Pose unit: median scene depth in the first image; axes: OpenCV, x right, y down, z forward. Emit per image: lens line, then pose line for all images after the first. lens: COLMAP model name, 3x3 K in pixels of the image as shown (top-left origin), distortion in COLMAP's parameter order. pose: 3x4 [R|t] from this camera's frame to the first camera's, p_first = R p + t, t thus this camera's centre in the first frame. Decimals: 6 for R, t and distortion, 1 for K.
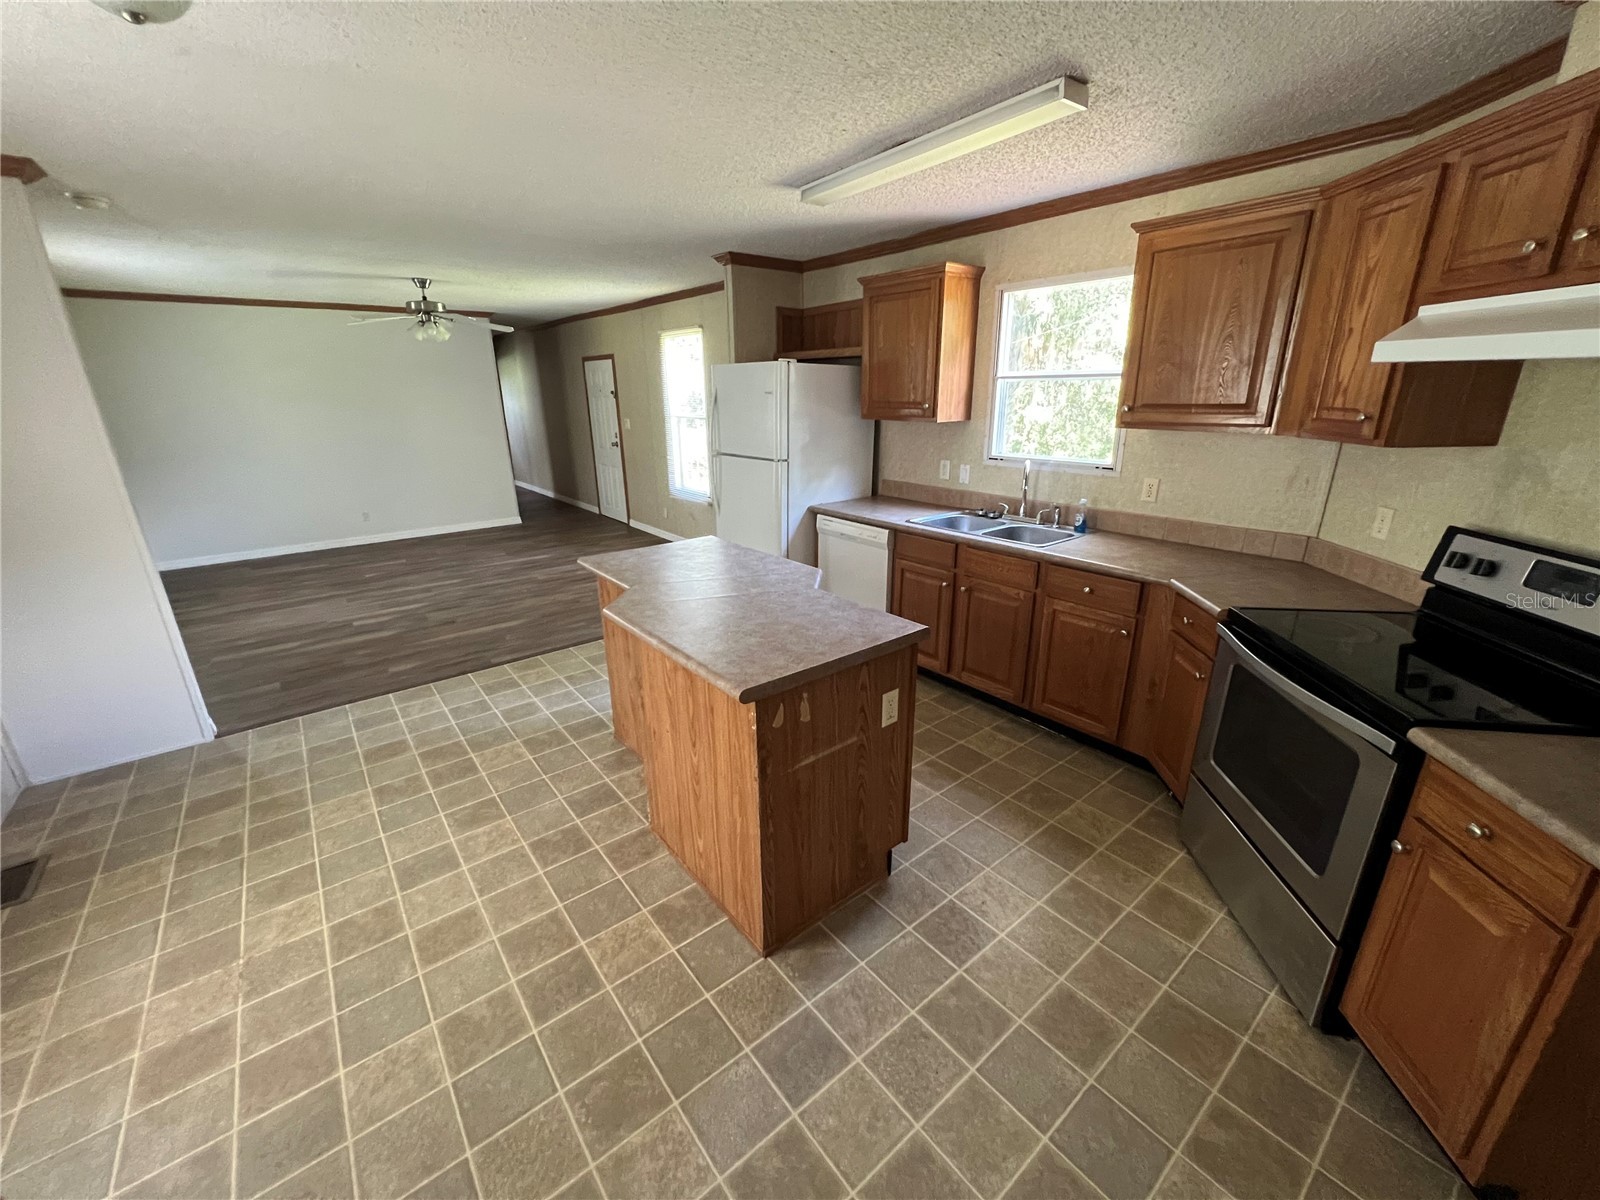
lens RADIAL K [[636.4, 0, 795.1], [0, 636.4, 598.9], [0, 0, 1]] dist [-0.000747, -0.000291]
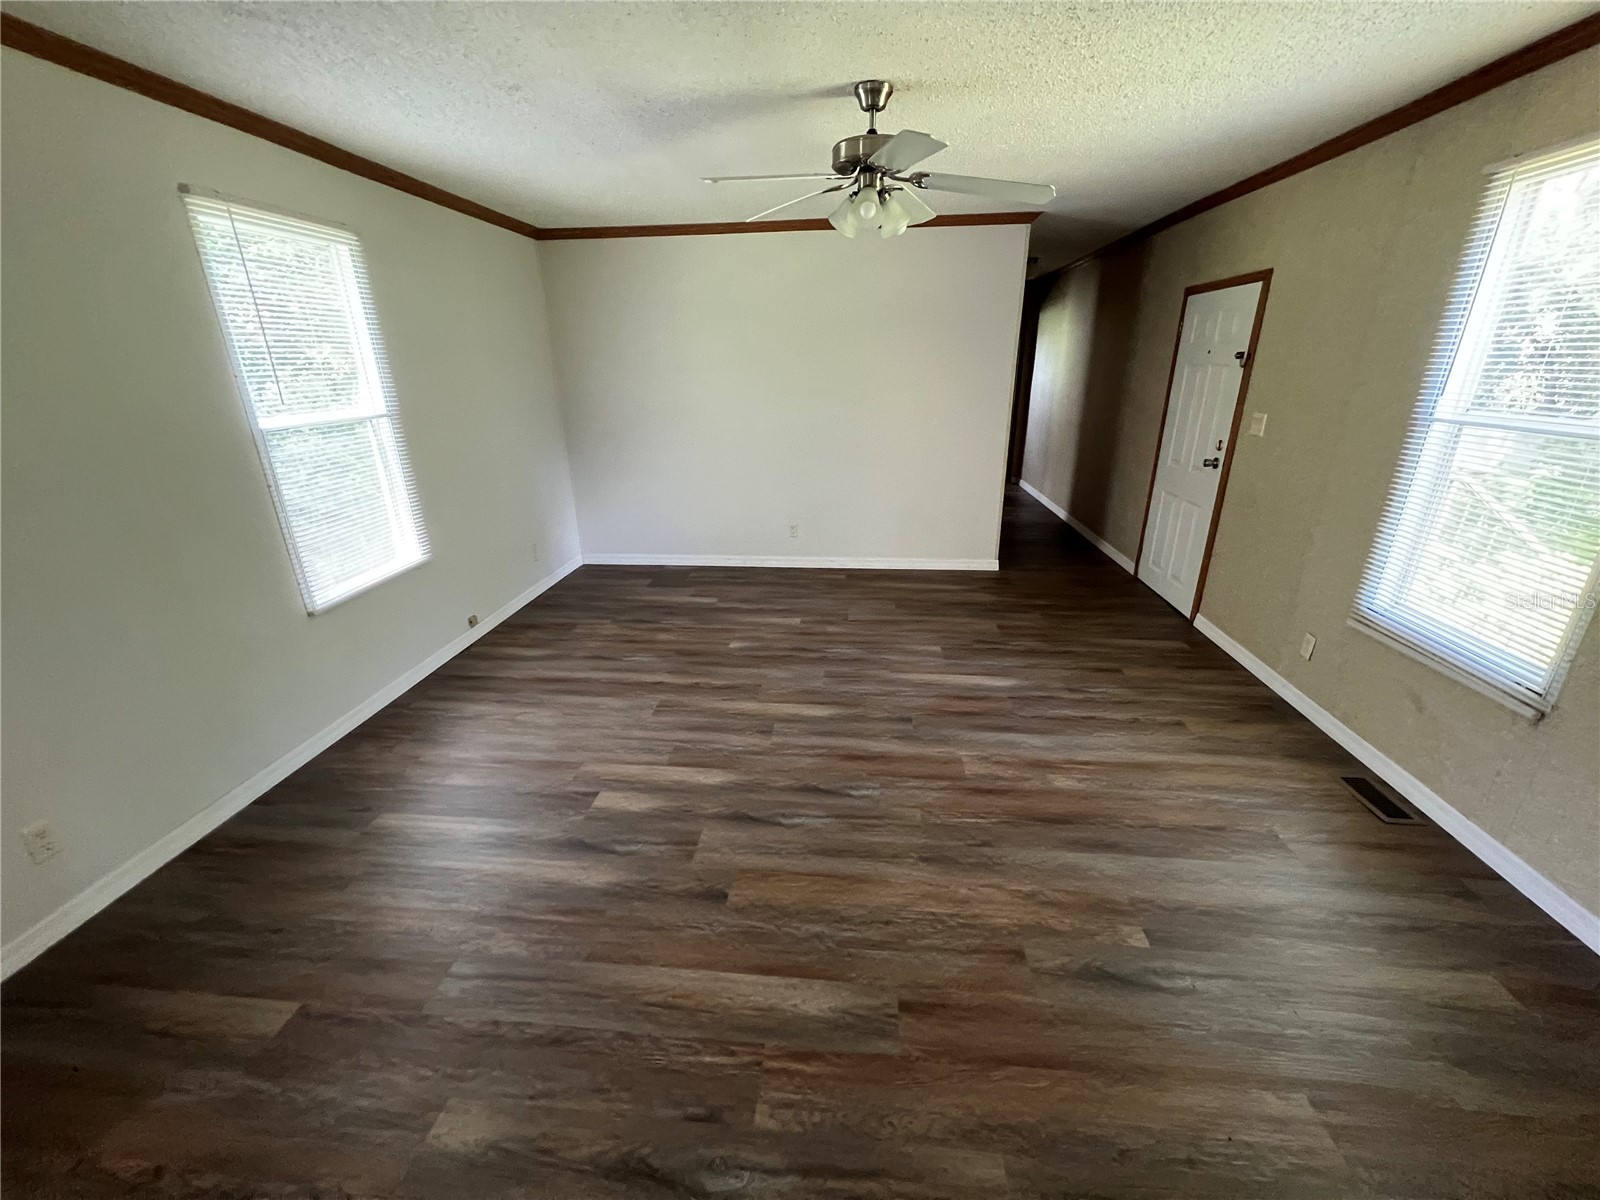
lens RADIAL K [[636.4, 0, 795.1], [0, 636.4, 598.9], [0, 0, 1]] dist [-0.000747, -0.000291]
pose [[0.713090, 0.247619, -0.655887, -0.403276], [-0.217719, 0.967508, 0.128558, -0.331154], [0.666409, 0.051125, 0.743831, 1.048584]]
